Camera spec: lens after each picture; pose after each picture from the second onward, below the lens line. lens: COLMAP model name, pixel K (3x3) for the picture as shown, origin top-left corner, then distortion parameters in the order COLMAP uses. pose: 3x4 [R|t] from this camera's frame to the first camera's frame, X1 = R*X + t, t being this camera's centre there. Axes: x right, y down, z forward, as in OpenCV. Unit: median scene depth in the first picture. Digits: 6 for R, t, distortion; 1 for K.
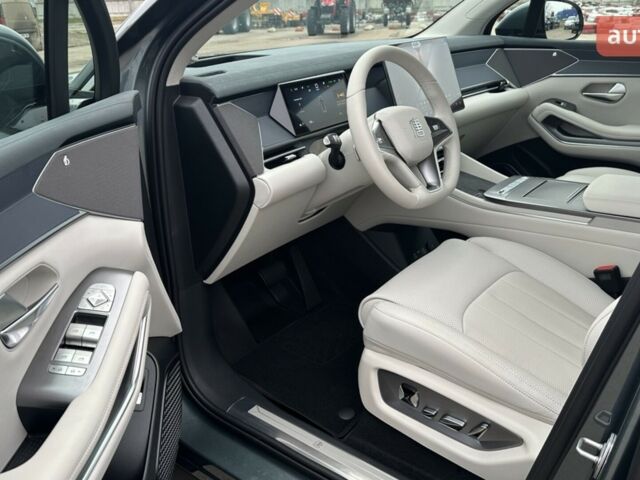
lens RADIAL K [[658.6, 0, 291.9], [0, 658.6, 270.3], [0, 0, 1]] dist [0.022205, 0.000000]
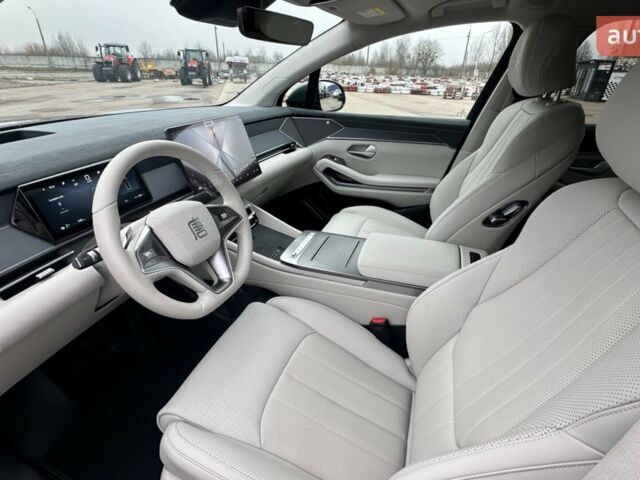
lens RADIAL K [[342.5, 0, 320.2], [0, 342.5, 239.3], [0, 0, 1]] dist [-0.003525, -0.000087]
pose [[0.943275, -0.100755, 0.316355, 0.133328], [0.072610, 0.992379, 0.099558, -0.157579], [-0.323975, -0.070940, 0.943402, 0.319026]]
